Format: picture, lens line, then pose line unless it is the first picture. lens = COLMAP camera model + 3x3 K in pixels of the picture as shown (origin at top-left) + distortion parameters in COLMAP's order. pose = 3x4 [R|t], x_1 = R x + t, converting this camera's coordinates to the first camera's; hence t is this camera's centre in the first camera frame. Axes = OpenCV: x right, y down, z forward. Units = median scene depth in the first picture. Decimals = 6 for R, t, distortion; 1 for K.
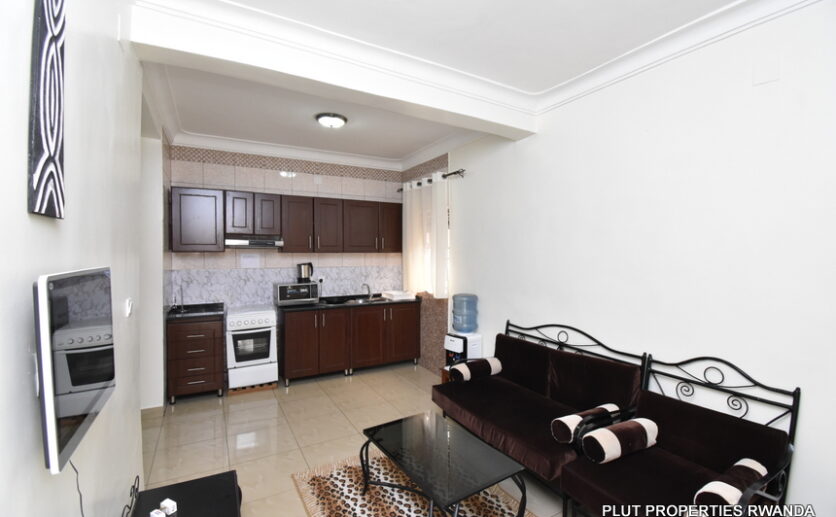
lens RADIAL K [[366.0, 0, 417.4], [0, 366.0, 256.8], [0, 0, 1]] dist [0.001022, -0.000409]
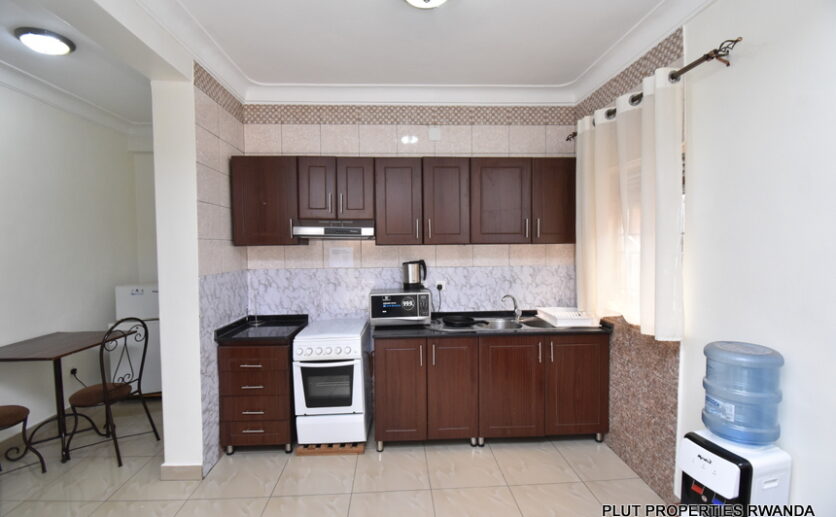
lens RADIAL K [[366.0, 0, 417.4], [0, 366.0, 256.8], [0, 0, 1]] dist [0.001022, -0.000409]
pose [[0.898335, 0.007985, -0.439238, -0.012380], [0.004131, 0.999637, 0.026621, -0.007907], [0.439291, -0.025729, 0.897976, 0.434263]]
